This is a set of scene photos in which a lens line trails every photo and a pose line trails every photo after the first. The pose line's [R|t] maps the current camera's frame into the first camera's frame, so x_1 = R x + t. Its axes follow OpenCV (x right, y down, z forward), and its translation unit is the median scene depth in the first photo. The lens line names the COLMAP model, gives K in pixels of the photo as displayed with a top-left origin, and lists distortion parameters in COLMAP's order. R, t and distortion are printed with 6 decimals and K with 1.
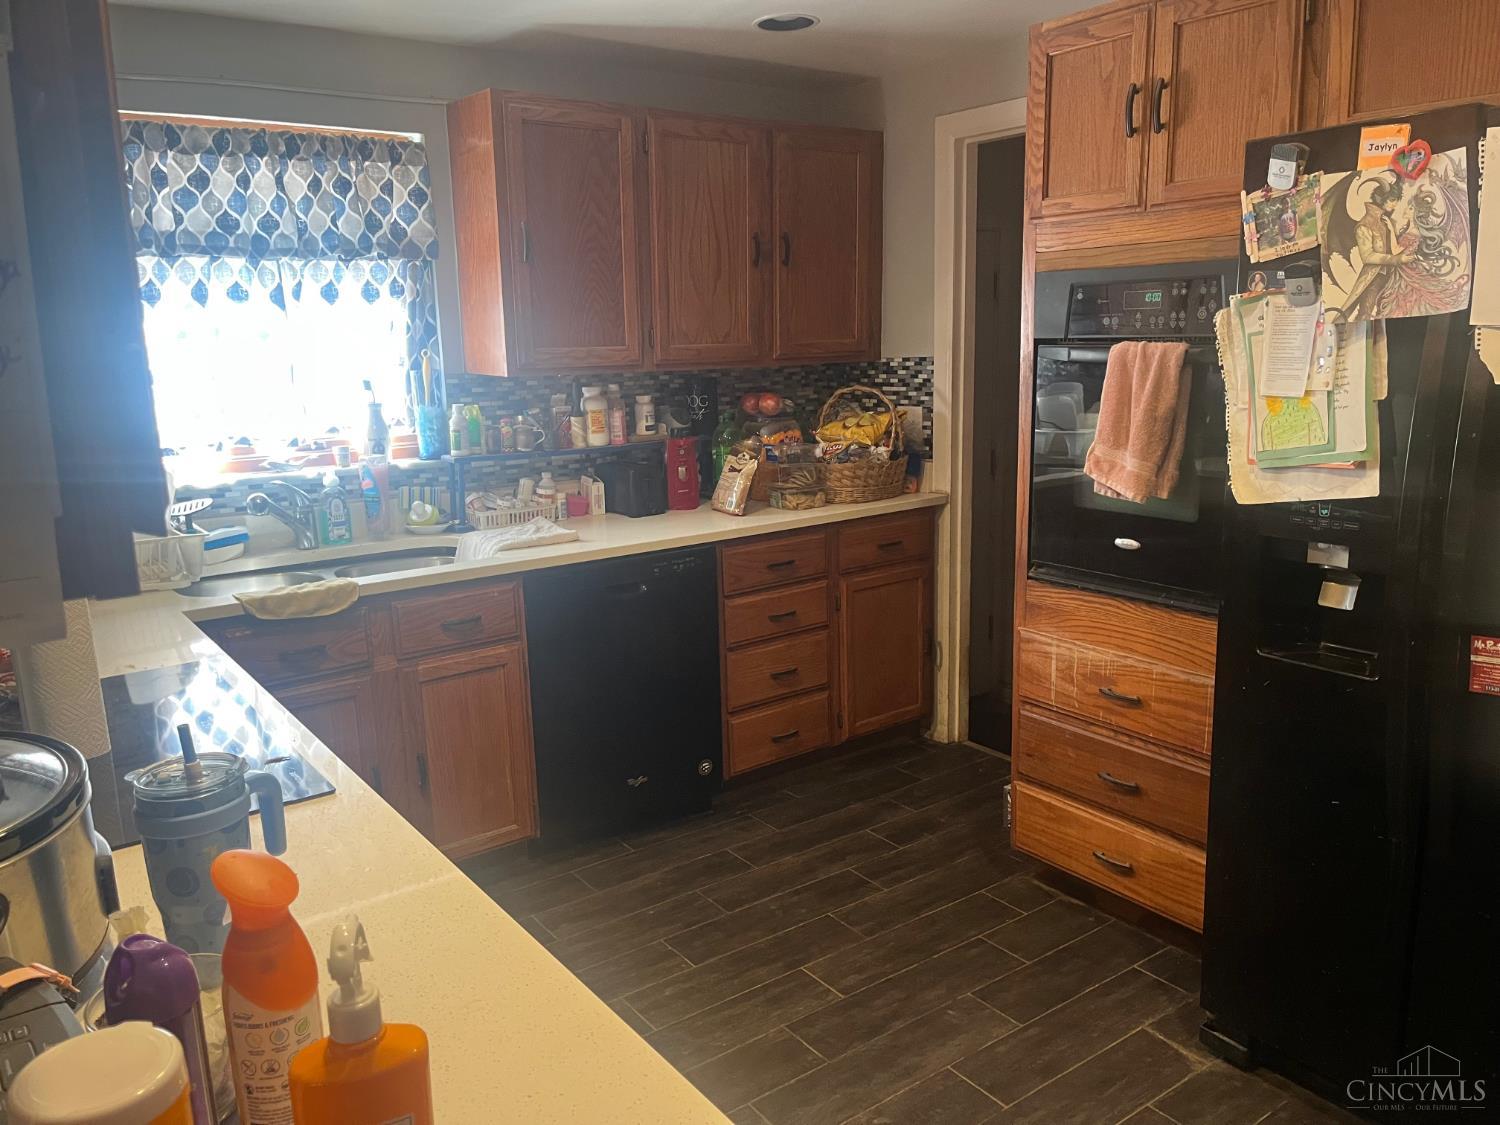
lens RADIAL K [[1133.2, 0, 752.6], [0, 1133.2, 561.8], [0, 0, 1]] dist [0.016147, 0.001370]
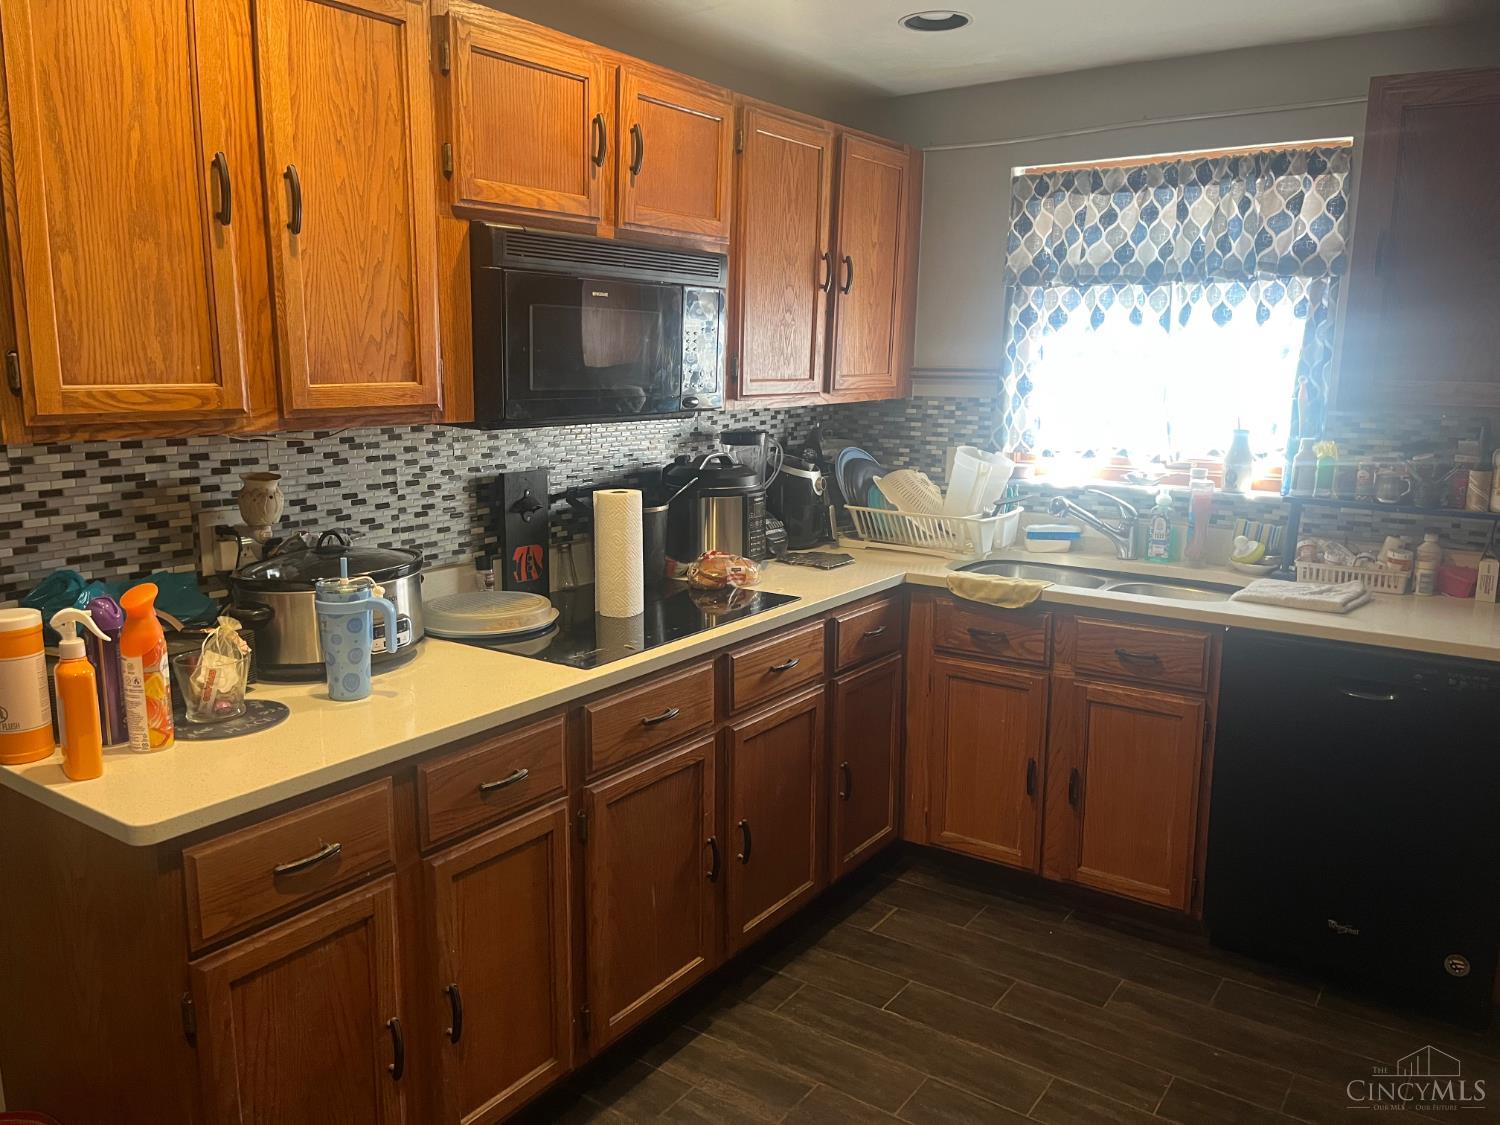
lens RADIAL K [[1133.2, 0, 750.7], [0, 1133.2, 562.5], [0, 0, 1]] dist [0.016147, 0.001370]
pose [[0.319697, 0.195956, -0.927036, 0.463534], [-0.206443, 0.969282, 0.133692, -0.076039], [0.924757, 0.148639, 0.350330, 0.308212]]
